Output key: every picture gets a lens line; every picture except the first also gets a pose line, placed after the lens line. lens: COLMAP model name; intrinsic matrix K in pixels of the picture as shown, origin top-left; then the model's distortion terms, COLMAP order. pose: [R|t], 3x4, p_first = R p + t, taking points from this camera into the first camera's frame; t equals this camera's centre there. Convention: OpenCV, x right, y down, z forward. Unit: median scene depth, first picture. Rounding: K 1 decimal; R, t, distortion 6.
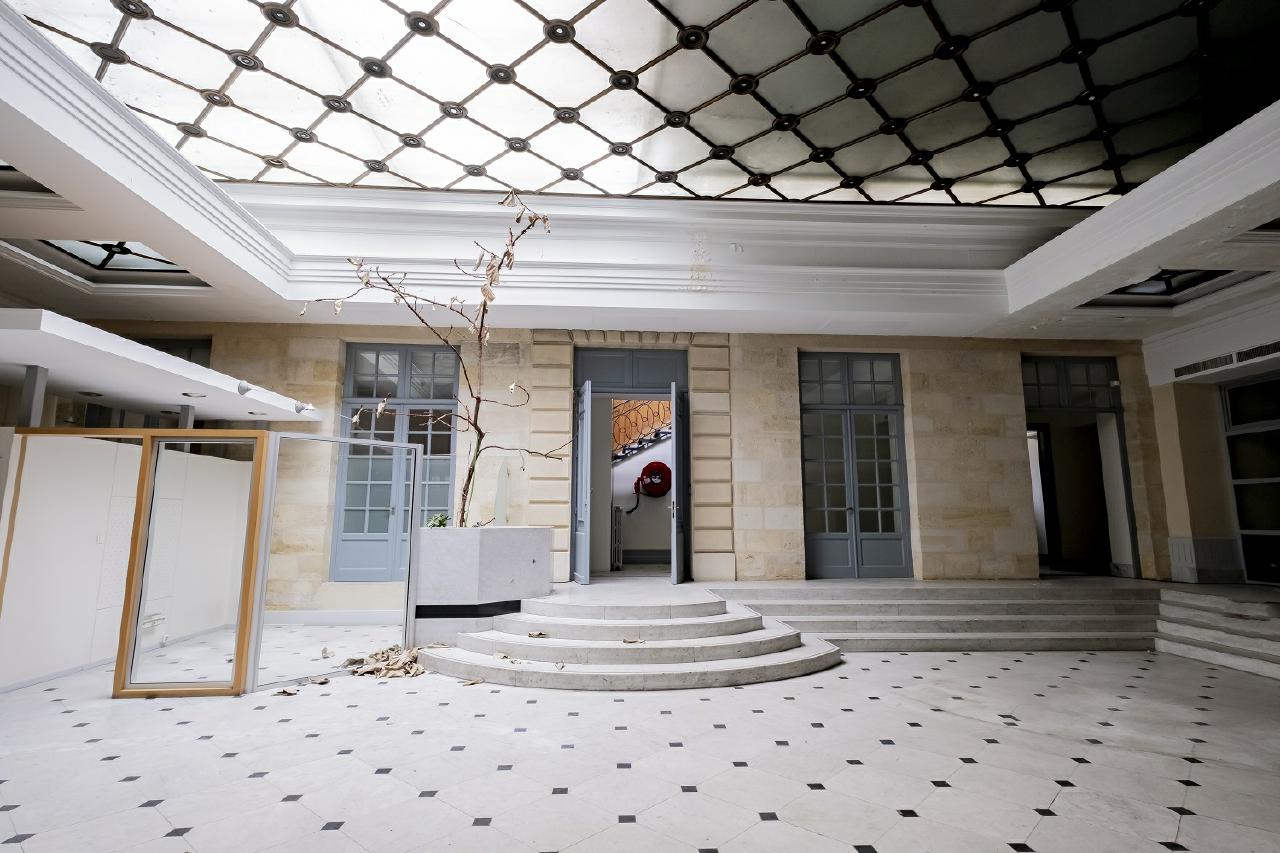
lens RADIAL K [[642.1, 0, 640.1], [0, 642.1, 424.0], [0, 0, 1]] dist [0.003437, 0.000399]
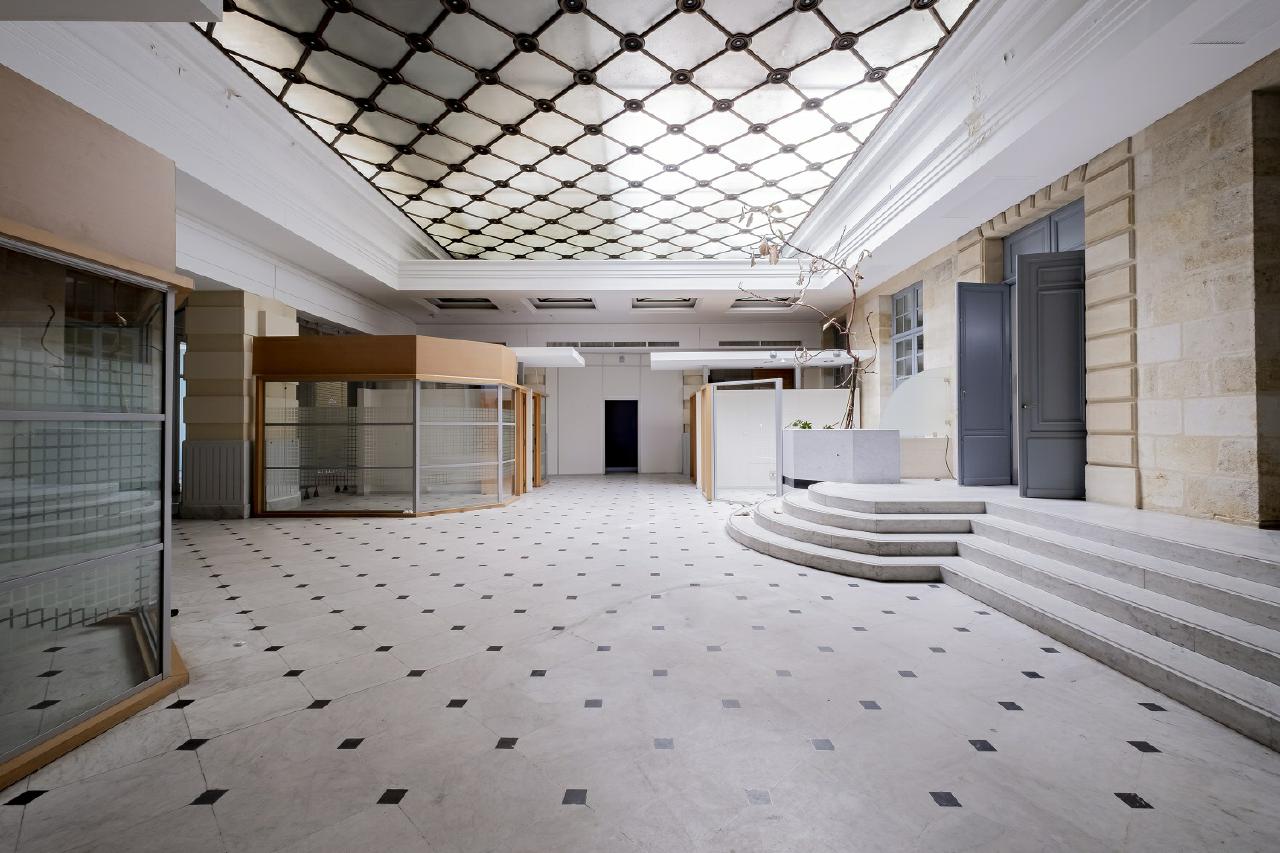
lens RADIAL K [[550.4, 0, 640.3], [0, 550.4, 423.8], [0, 0, 1]] dist [0.001753, 0.000120]
pose [[-0.063974, -0.008157, -0.997918, 0.750052], [0.151177, 0.988347, -0.017770, 0.083484], [0.986434, -0.151999, -0.061995, 0.518017]]
